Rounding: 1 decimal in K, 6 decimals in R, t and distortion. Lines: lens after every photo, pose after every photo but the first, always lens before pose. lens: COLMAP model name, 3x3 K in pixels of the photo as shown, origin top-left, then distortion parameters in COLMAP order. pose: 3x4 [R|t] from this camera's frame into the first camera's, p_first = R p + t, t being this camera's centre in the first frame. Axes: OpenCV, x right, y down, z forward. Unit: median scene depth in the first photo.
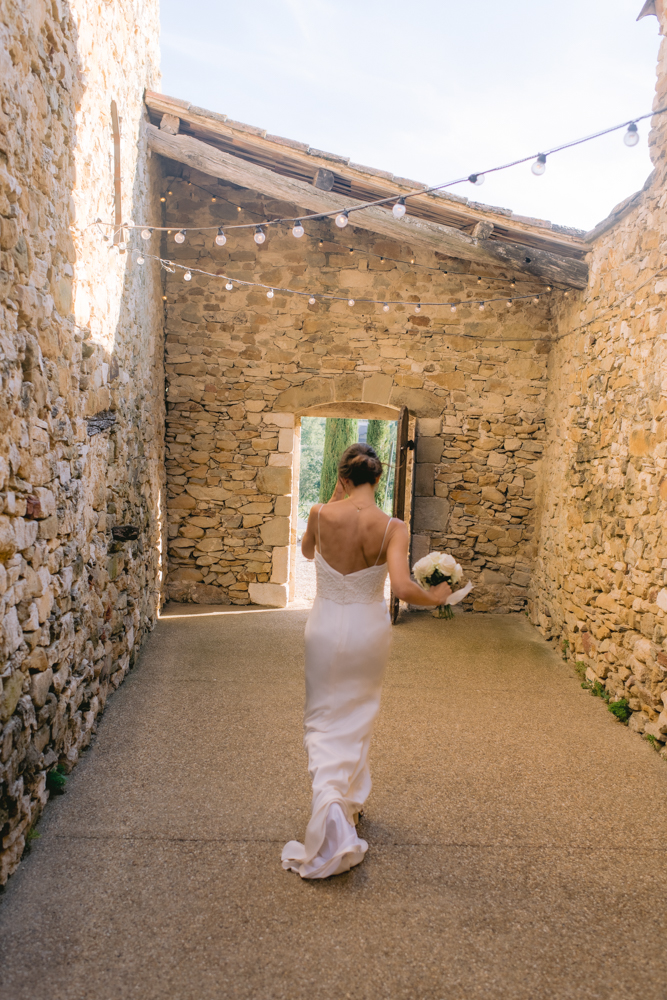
lens RADIAL K [[1058.0, 0, 310.0], [0, 1058.0, 534.5], [0, 0, 1]] dist [-0.004607, 0.017028]
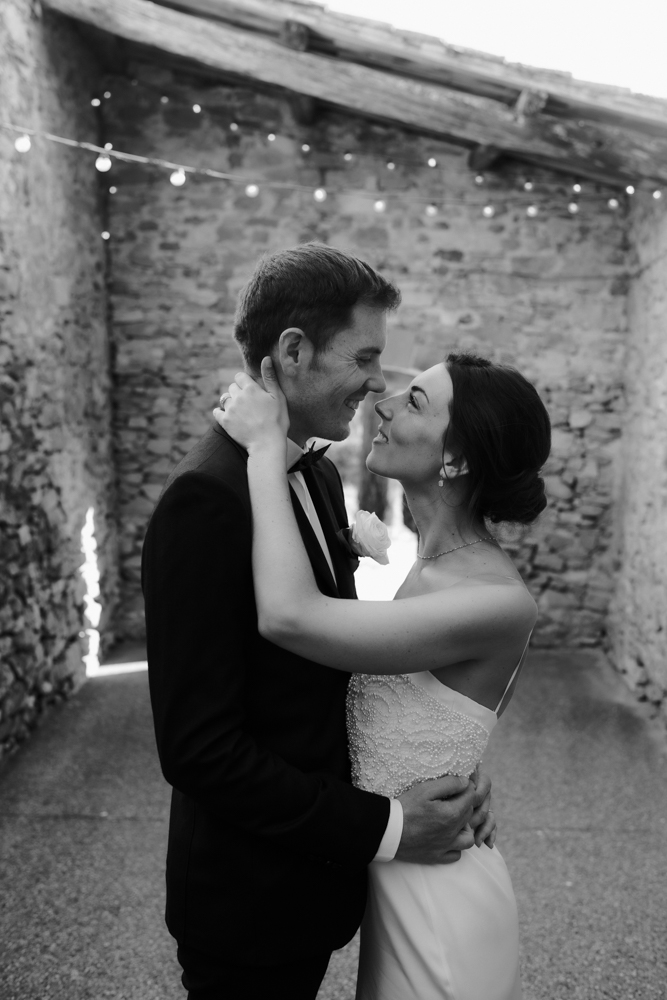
lens RADIAL K [[1006.0, 0, 333.5], [0, 1006.0, 500.0], [0, 0, 1]] dist [-0.083825, 0.022162]
pose [[0.998781, -0.020867, -0.044726, 0.061342], [0.020223, 0.999686, -0.014813, -0.027911], [0.045021, 0.013891, 0.998889, 0.370210]]
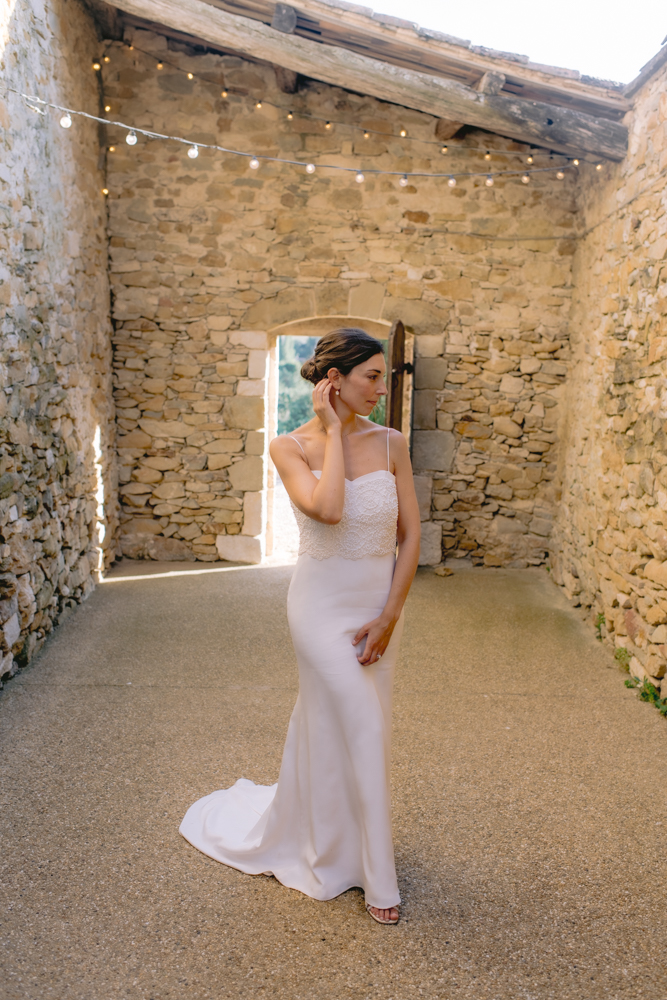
lens RADIAL K [[992.1, 0, 333.5], [0, 992.1, 500.0], [0, 0, 1]] dist [-0.004795, 0.001754]
pose [[0.999923, -0.011112, -0.005544, 0.049697], [0.011306, 0.999279, 0.036257, -0.012272], [0.005137, -0.036317, 0.999327, 0.268737]]
